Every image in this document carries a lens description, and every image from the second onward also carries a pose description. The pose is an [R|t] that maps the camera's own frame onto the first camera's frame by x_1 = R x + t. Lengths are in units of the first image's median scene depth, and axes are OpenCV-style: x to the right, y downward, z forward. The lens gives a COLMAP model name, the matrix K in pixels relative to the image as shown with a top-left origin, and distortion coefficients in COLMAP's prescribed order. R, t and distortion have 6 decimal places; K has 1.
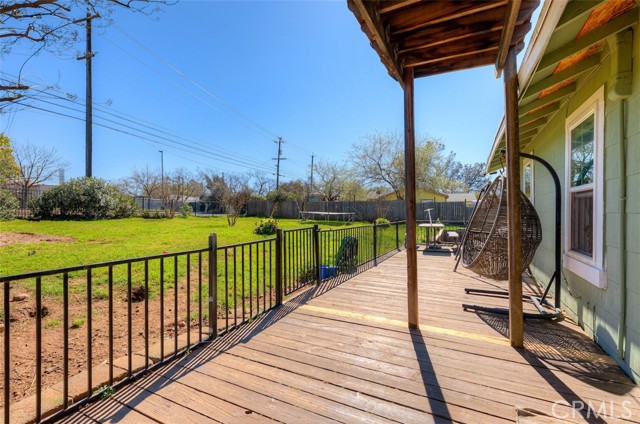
lens RADIAL K [[292.2, 0, 323.8], [0, 292.2, 214.7], [0, 0, 1]] dist [0.011141, 0.001243]
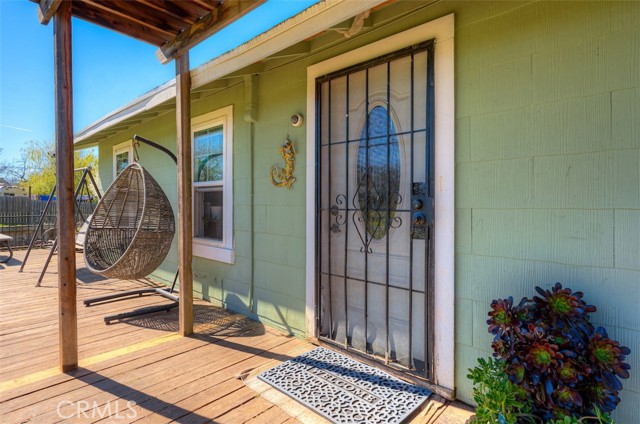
lens RADIAL K [[336.6, 0, 322.6], [0, 336.6, 206.1], [0, 0, 1]] dist [0.006244, -0.000338]
pose [[0.268883, -0.012031, 0.963098, -0.335483], [0.007117, 0.999920, 0.010504, -0.012050], [-0.963146, 0.004030, 0.268947, 0.215659]]
